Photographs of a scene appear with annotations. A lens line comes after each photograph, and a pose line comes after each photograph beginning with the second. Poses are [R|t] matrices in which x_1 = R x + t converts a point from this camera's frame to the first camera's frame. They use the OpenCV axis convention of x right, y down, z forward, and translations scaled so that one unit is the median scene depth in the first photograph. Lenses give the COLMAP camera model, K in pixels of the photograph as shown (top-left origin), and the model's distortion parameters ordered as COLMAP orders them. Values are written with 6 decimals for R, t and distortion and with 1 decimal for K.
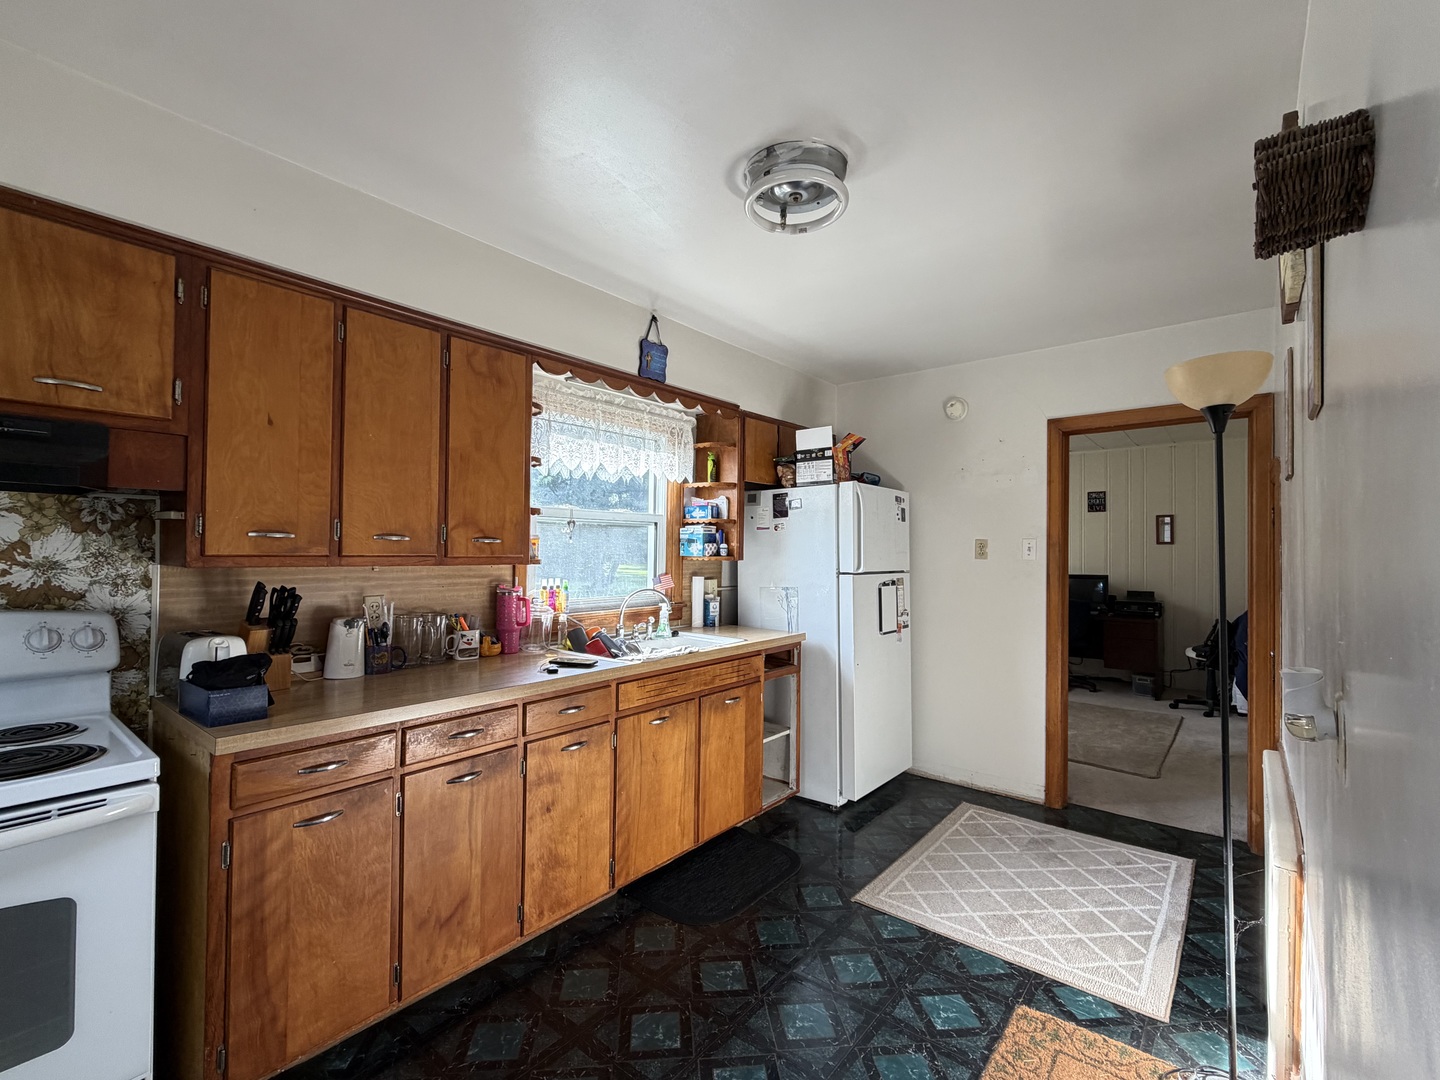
lens RADIAL K [[643.1, 0, 721.3], [0, 643.1, 540.3], [0, 0, 1]] dist [-0.000367, -0.000853]
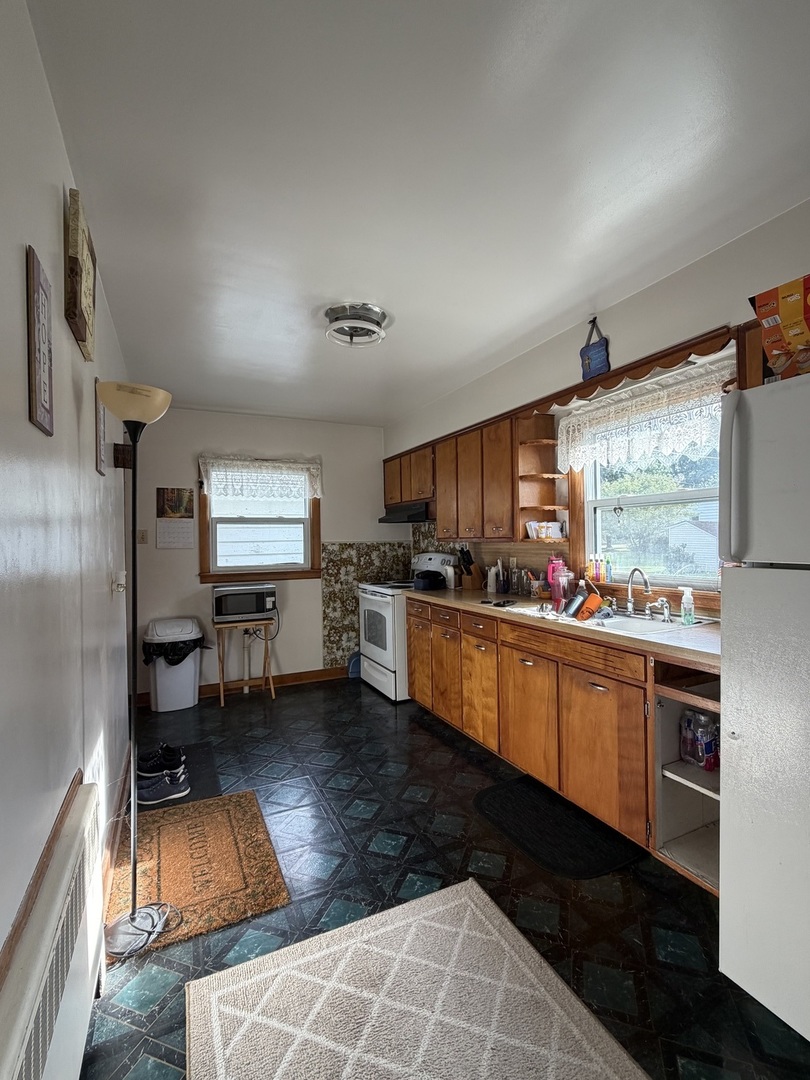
lens RADIAL K [[482.3, 0, 403.0], [0, 482.3, 540.2], [0, 0, 1]] dist [-0.000367, -0.000853]
pose [[-0.428957, -0.004681, -0.903313, 0.877997], [0.023854, 0.999579, -0.016508, 0.041580], [0.903010, -0.028629, -0.428665, 1.174019]]
